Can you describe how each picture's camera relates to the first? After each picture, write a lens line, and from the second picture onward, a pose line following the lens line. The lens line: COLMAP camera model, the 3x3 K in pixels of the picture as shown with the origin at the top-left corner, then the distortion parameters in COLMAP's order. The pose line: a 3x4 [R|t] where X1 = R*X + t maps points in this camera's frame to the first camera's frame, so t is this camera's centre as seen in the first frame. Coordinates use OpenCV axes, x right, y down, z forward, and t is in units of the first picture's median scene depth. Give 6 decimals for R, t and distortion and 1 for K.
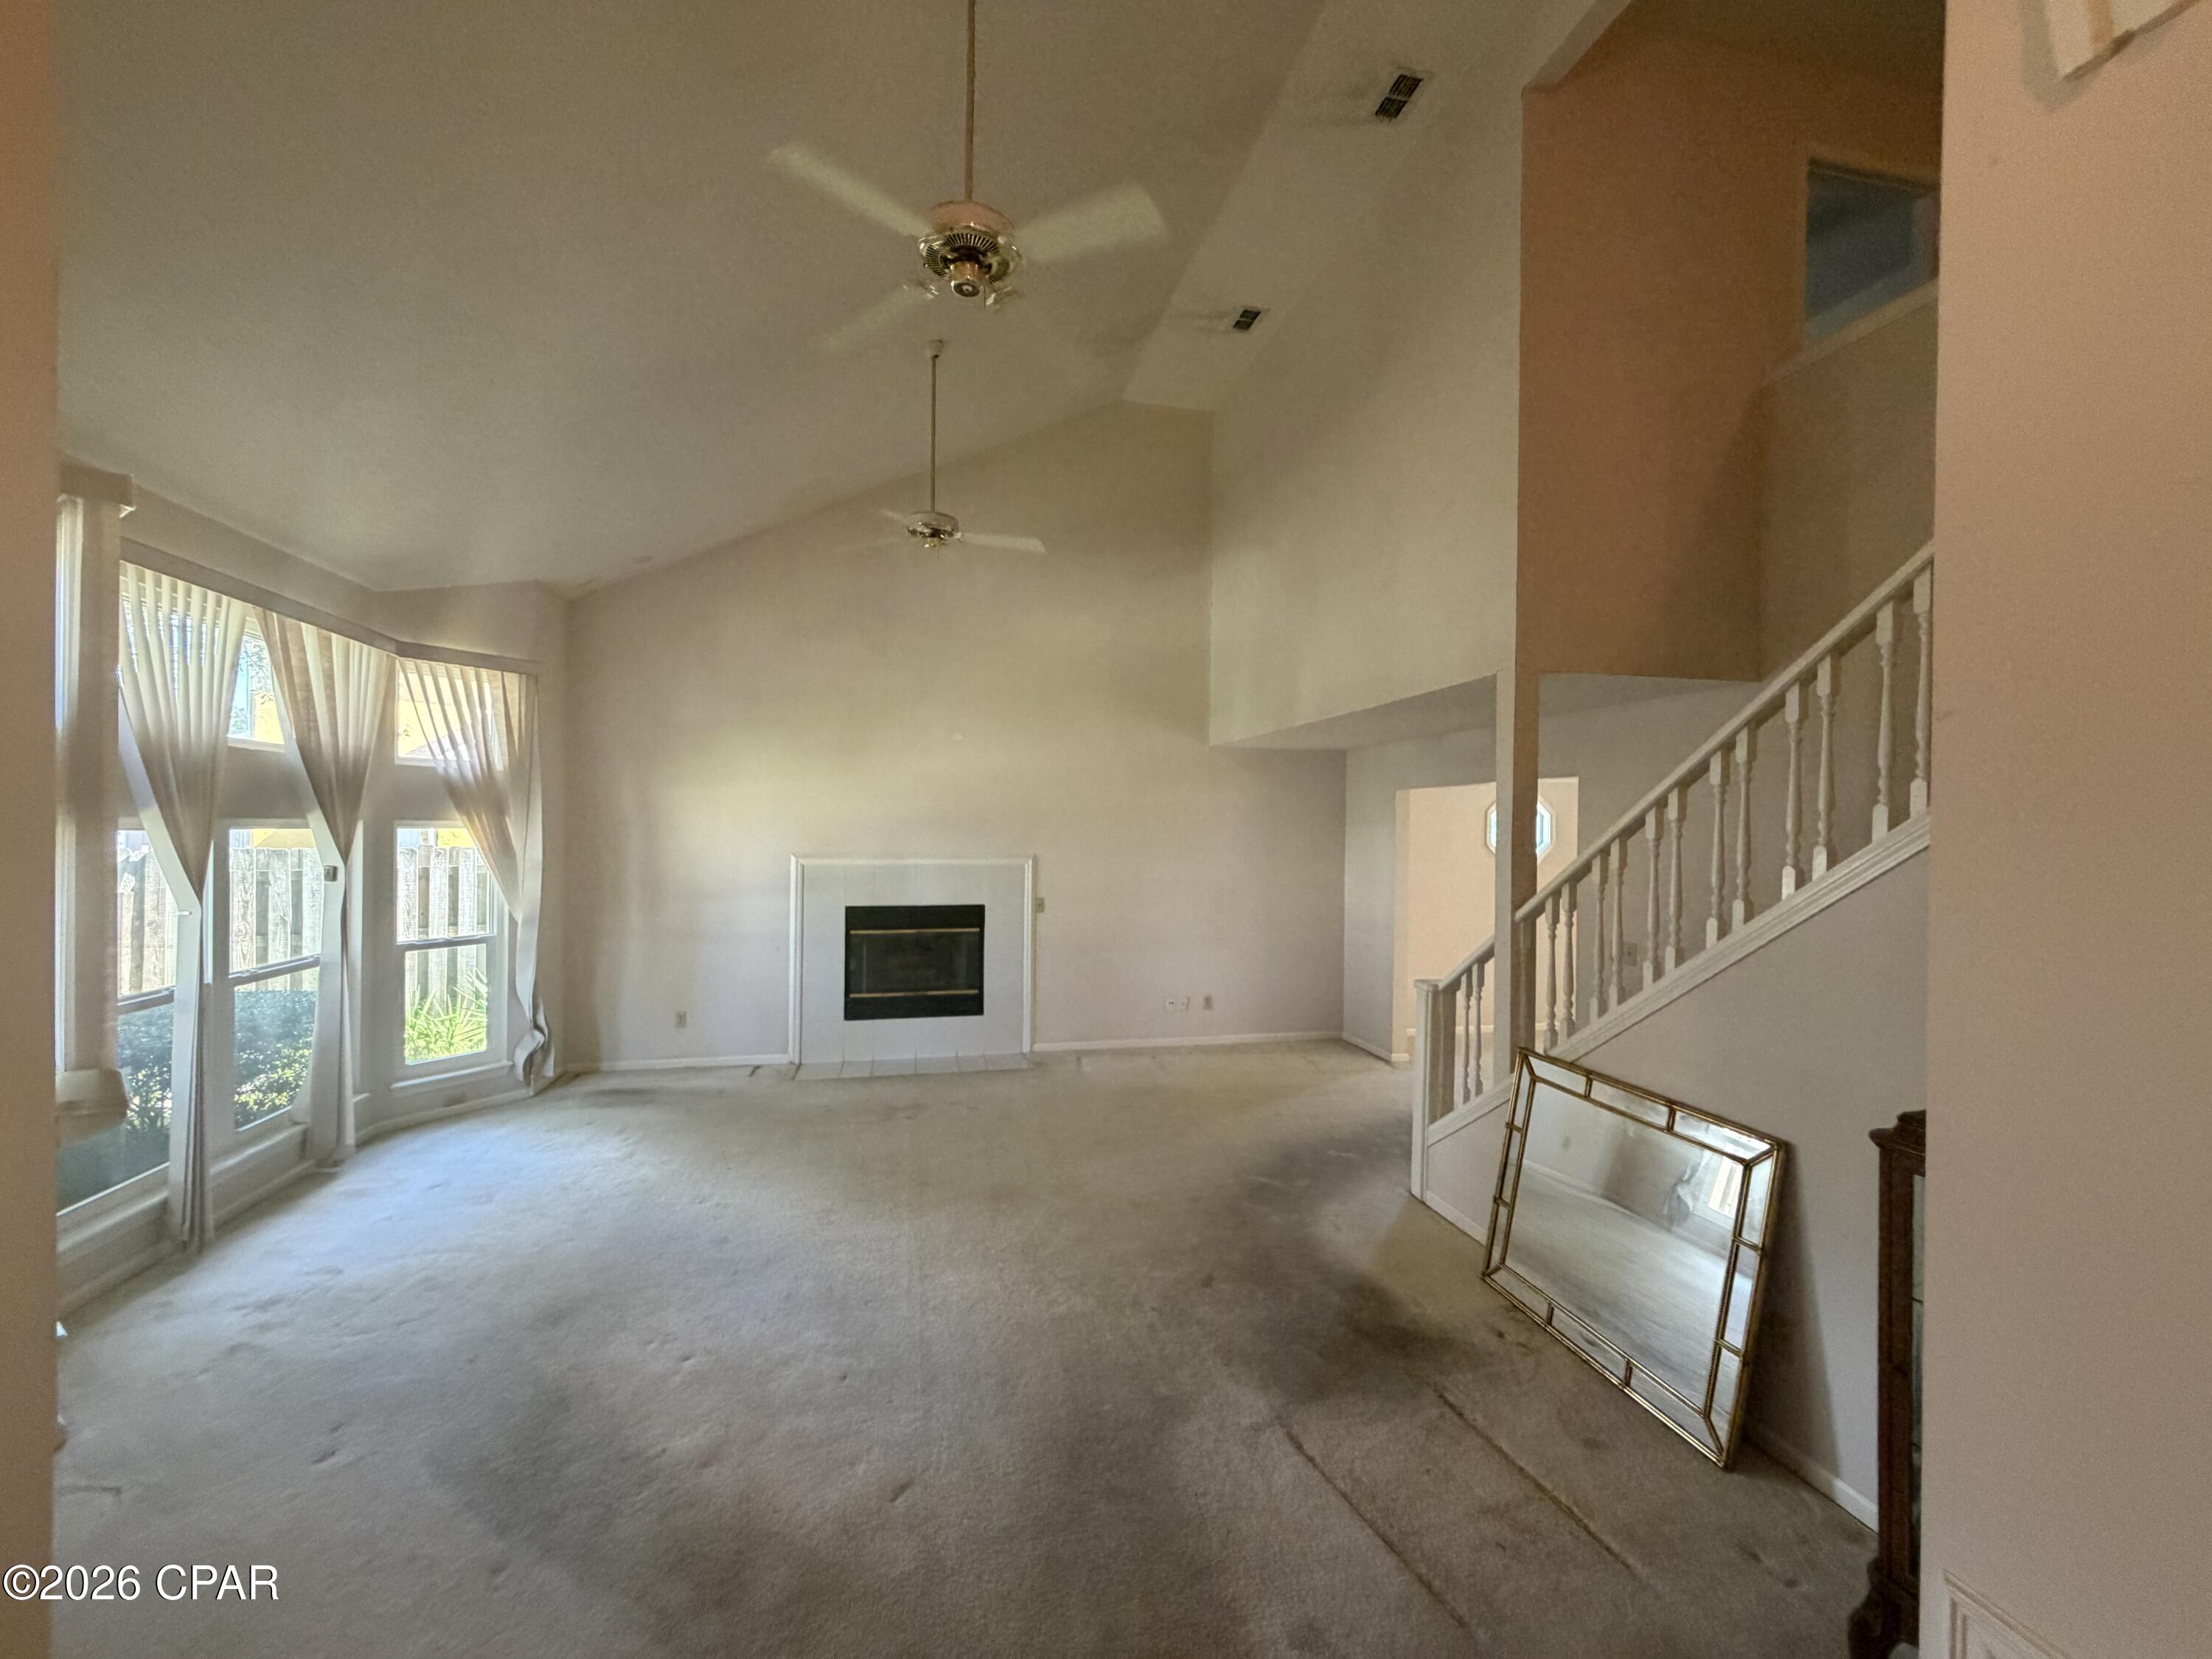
lens RADIAL K [[878.2, 0, 1099.7], [0, 878.2, 827.8], [0, 0, 1]] dist [-0.001484, 0.000069]
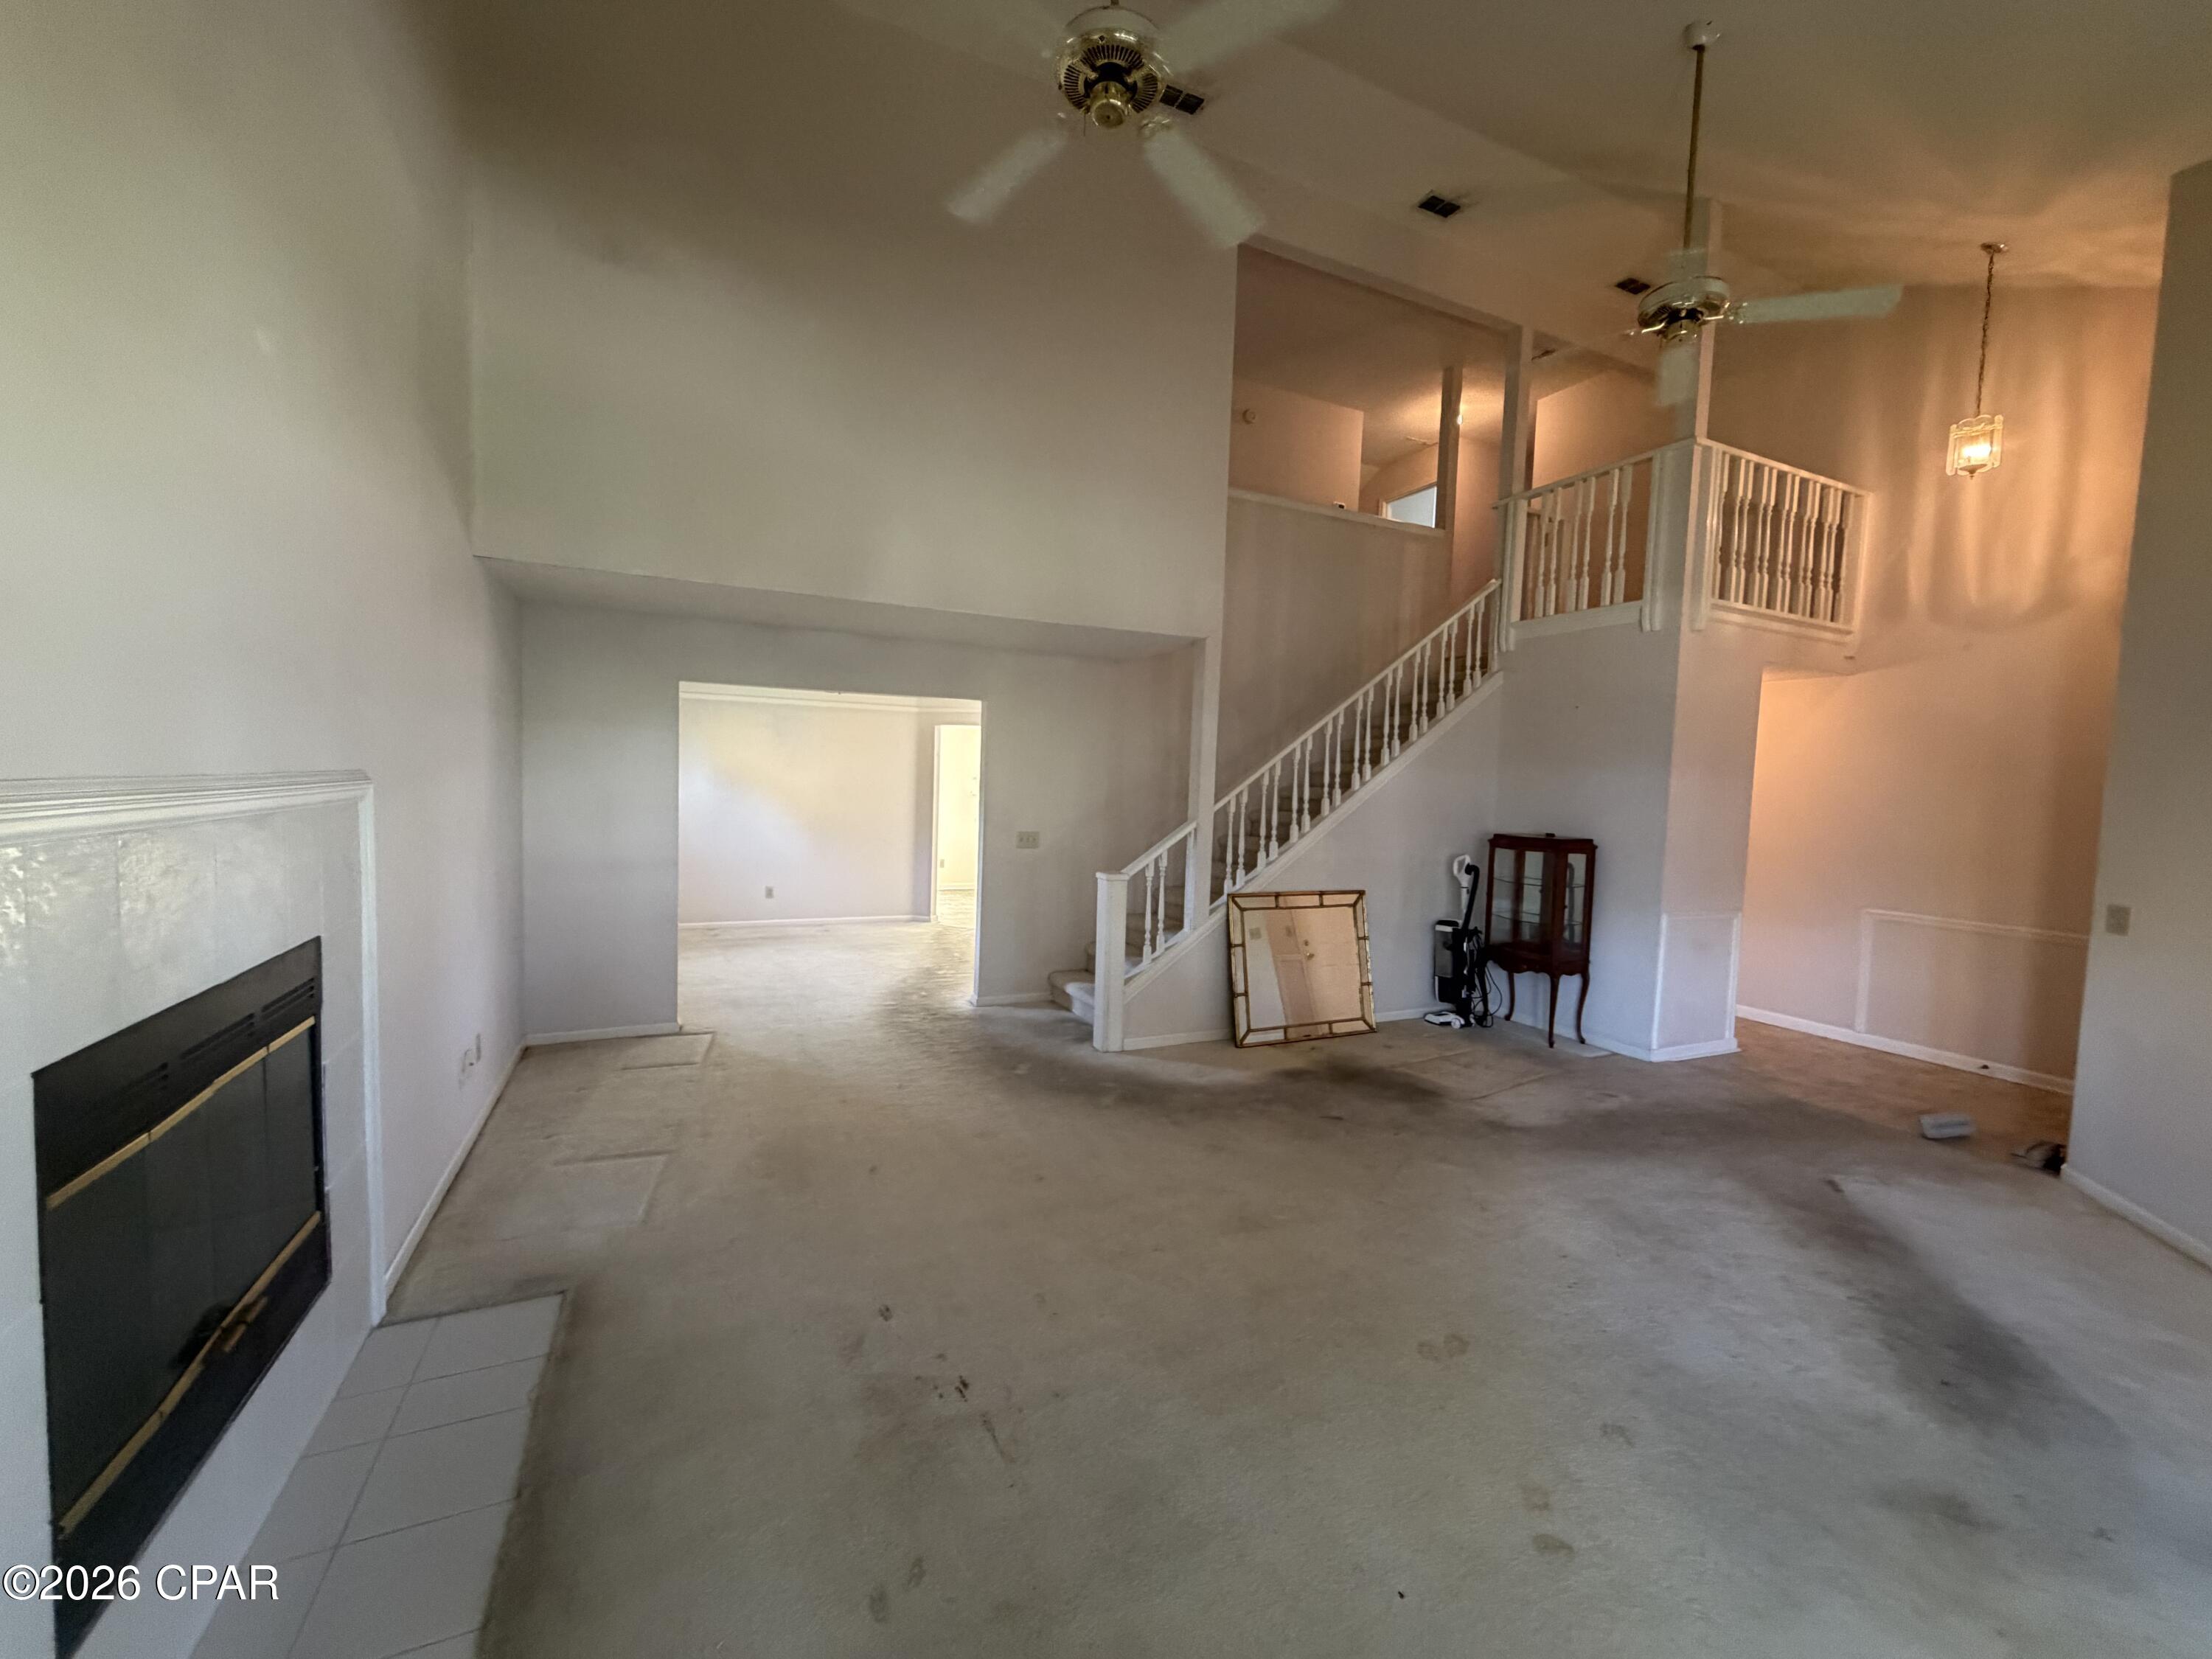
lens RADIAL K [[878.2, 0, 1099.7], [0, 878.2, 827.8], [0, 0, 1]] dist [-0.001484, 0.000069]
pose [[-0.220620, -0.074520, 0.972509, -0.596933], [-0.036177, 0.997016, 0.068191, 0.022945], [-0.974689, -0.020138, -0.222657, 0.981978]]
